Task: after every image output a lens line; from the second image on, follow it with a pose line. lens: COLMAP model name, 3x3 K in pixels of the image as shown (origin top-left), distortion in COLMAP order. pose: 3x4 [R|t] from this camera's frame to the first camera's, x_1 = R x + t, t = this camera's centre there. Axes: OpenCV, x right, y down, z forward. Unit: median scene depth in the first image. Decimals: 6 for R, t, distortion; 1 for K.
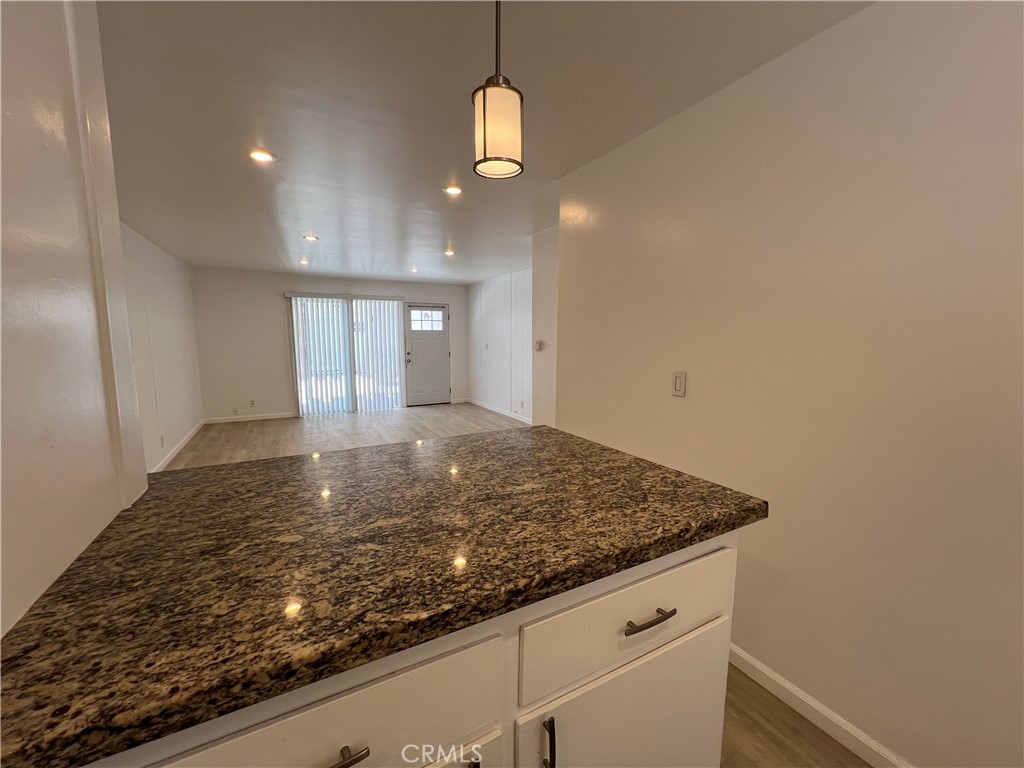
lens RADIAL K [[409.8, 0, 512.2], [0, 409.8, 385.5], [0, 0, 1]] dist [-0.000785, 0.000109]
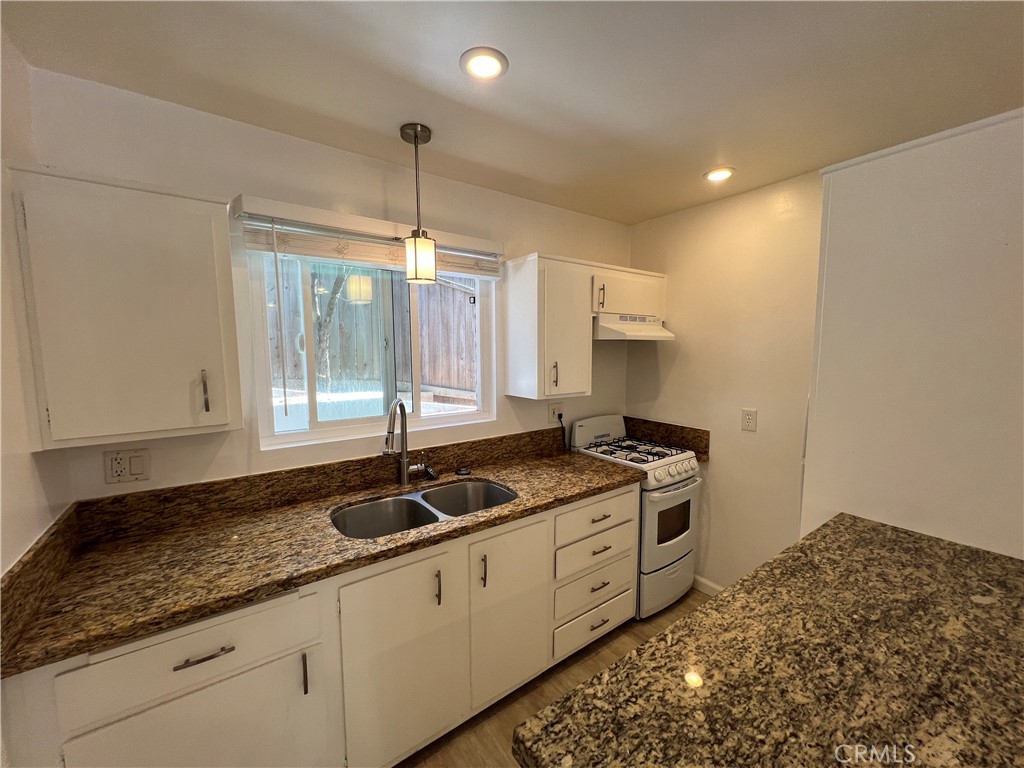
lens RADIAL K [[409.8, 0, 511.3], [0, 409.8, 386.4], [0, 0, 1]] dist [-0.000785, 0.000109]
pose [[-0.993213, 0.011363, -0.115754, 0.636366], [-0.013399, 0.977412, 0.210917, -0.306201], [0.115536, 0.211036, -0.970626, 1.356913]]
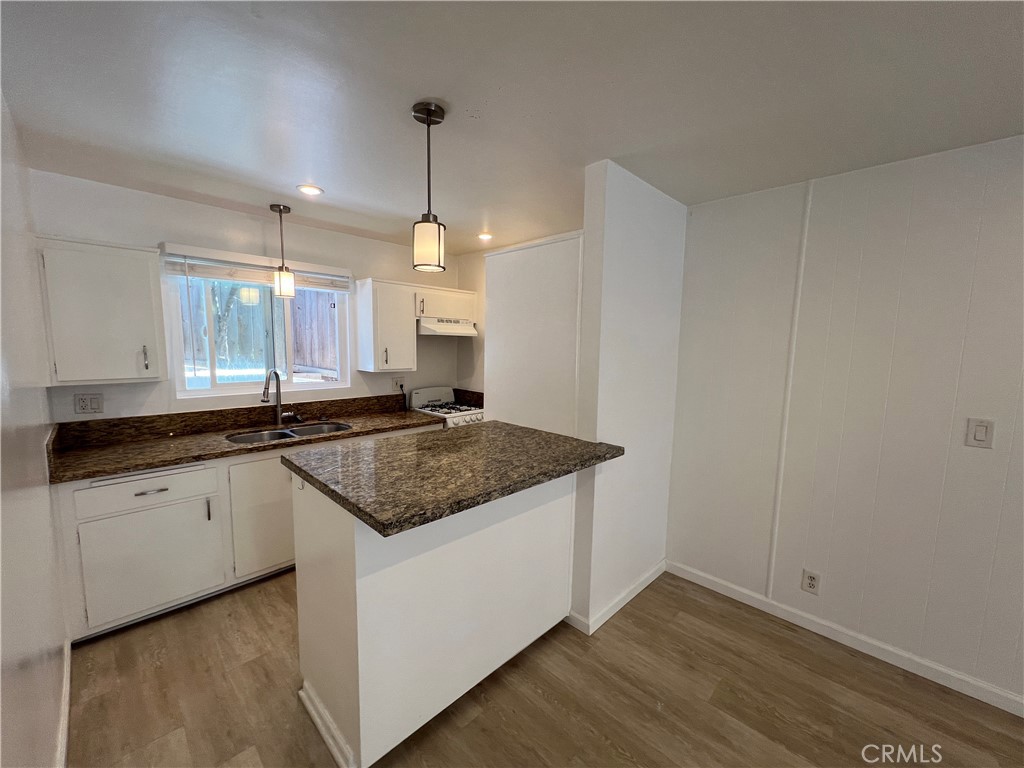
lens RADIAL K [[409.8, 0, 512.3], [0, 409.8, 387.7], [0, 0, 1]] dist [-0.000785, 0.000109]
pose [[-0.958068, 0.010637, -0.286344, 0.120468], [-0.055564, 0.973446, 0.222073, -0.472119], [0.281102, 0.228672, -0.932036, 2.787230]]
